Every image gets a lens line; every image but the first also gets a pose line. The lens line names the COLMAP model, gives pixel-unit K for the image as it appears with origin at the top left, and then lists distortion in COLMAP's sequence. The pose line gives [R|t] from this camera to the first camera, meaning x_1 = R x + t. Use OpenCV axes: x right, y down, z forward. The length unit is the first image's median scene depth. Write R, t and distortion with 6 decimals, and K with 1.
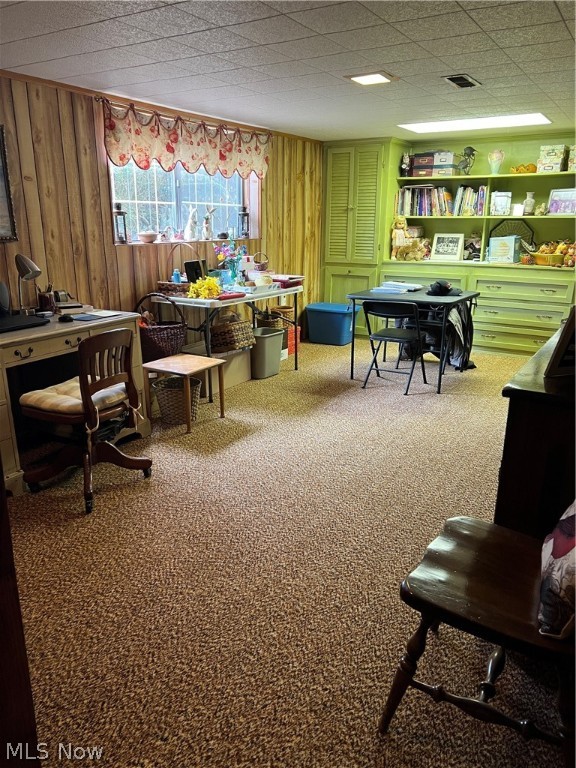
lens RADIAL K [[578.8, 0, 282.5], [0, 578.8, 389.4], [0, 0, 1]] dist [0.053771, -0.051706]
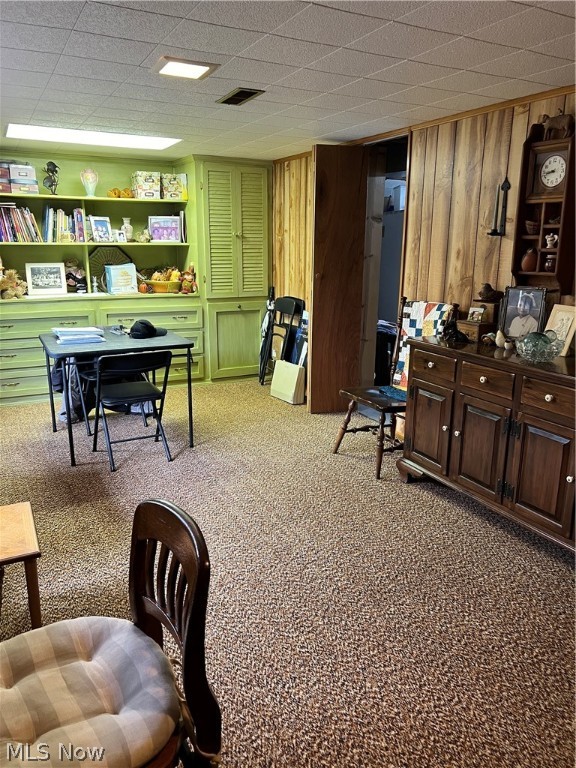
lens RADIAL K [[578.8, 0, 285.9], [0, 578.8, 379.8], [0, 0, 1]] dist [0.053771, -0.051706]
pose [[0.519596, -0.201144, 0.830398, -0.269945], [0.244997, 0.966157, 0.080729, -0.095882], [-0.818533, 0.161498, 0.551291, 0.307193]]
